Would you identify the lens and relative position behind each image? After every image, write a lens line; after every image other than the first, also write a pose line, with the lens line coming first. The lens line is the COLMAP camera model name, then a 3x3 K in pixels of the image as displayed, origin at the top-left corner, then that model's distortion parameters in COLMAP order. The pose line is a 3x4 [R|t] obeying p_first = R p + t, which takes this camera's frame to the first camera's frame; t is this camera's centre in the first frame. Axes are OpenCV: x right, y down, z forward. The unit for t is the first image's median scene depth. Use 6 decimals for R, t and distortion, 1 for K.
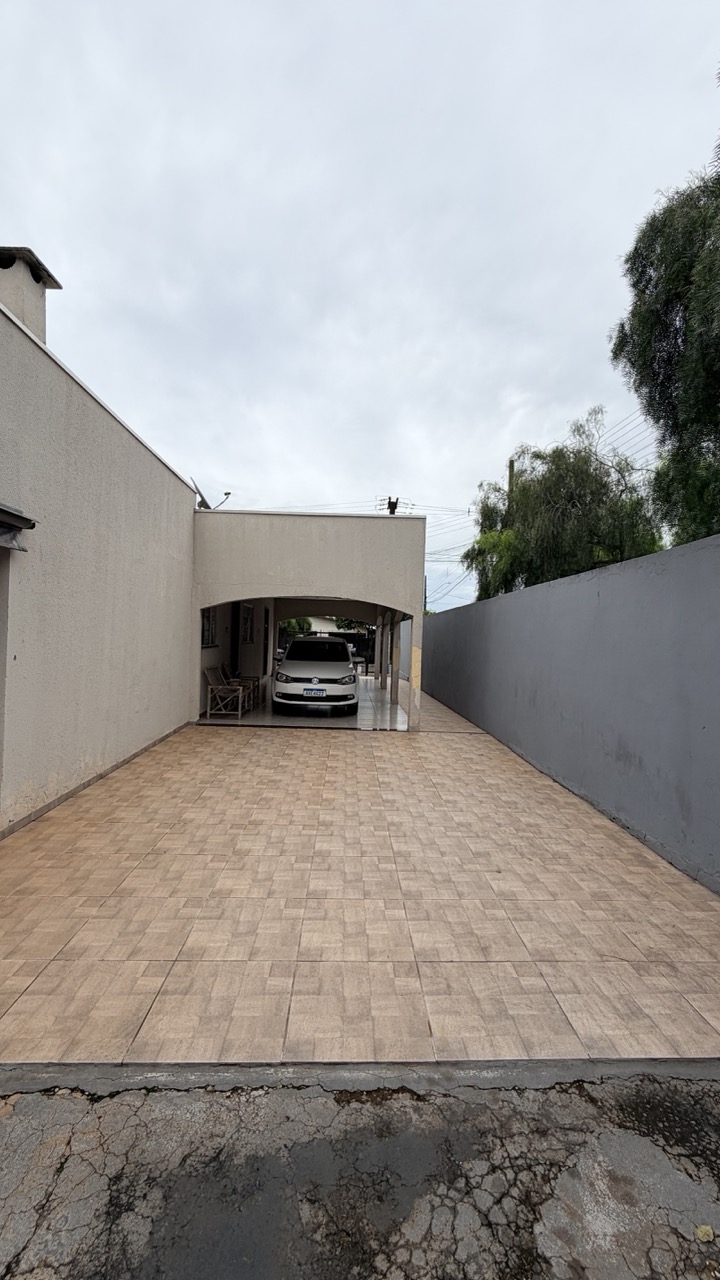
lens RADIAL K [[512.1, 0, 362.9], [0, 512.1, 638.7], [0, 0, 1]] dist [-0.000930, 0.000442]
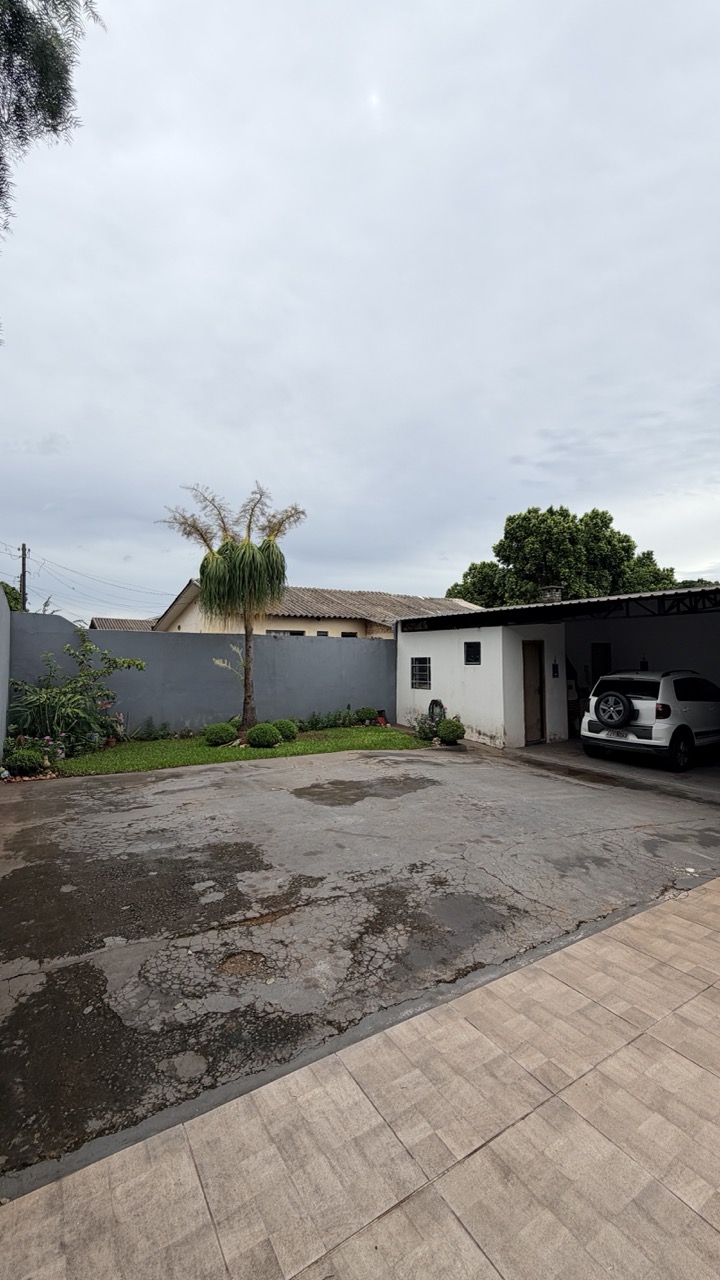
lens RADIAL K [[512.1, 0, 361.6], [0, 512.1, 637.7], [0, 0, 1]] dist [-0.000930, 0.000442]
pose [[-0.861869, -0.047817, -0.504872, 0.849928], [-0.027611, 0.998493, -0.047433, 0.018984], [0.506379, -0.026941, -0.861890, 1.719579]]
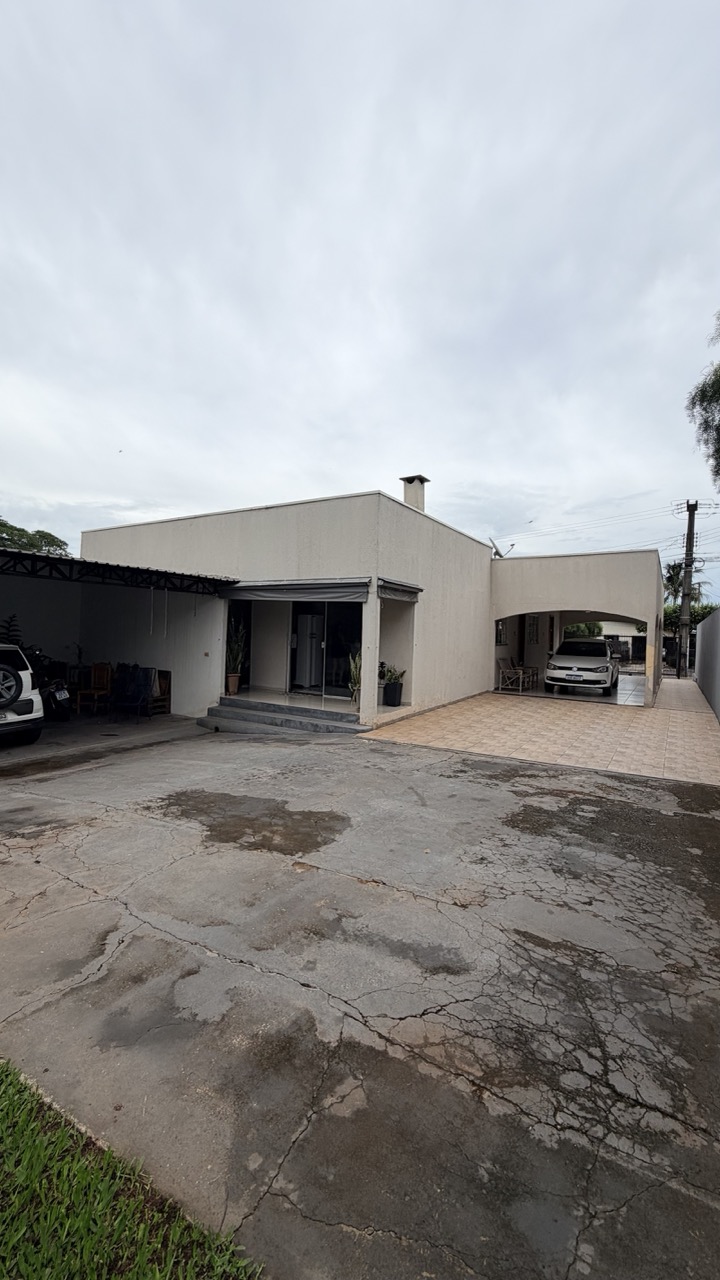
lens RADIAL K [[512.1, 0, 363.6], [0, 512.1, 638.7], [0, 0, 1]] dist [-0.000930, 0.000442]
pose [[0.836712, 0.000654, -0.547643, 0.807333], [-0.004919, 0.999968, -0.006321, 0.042241], [0.547622, 0.007982, 0.836688, -2.106340]]
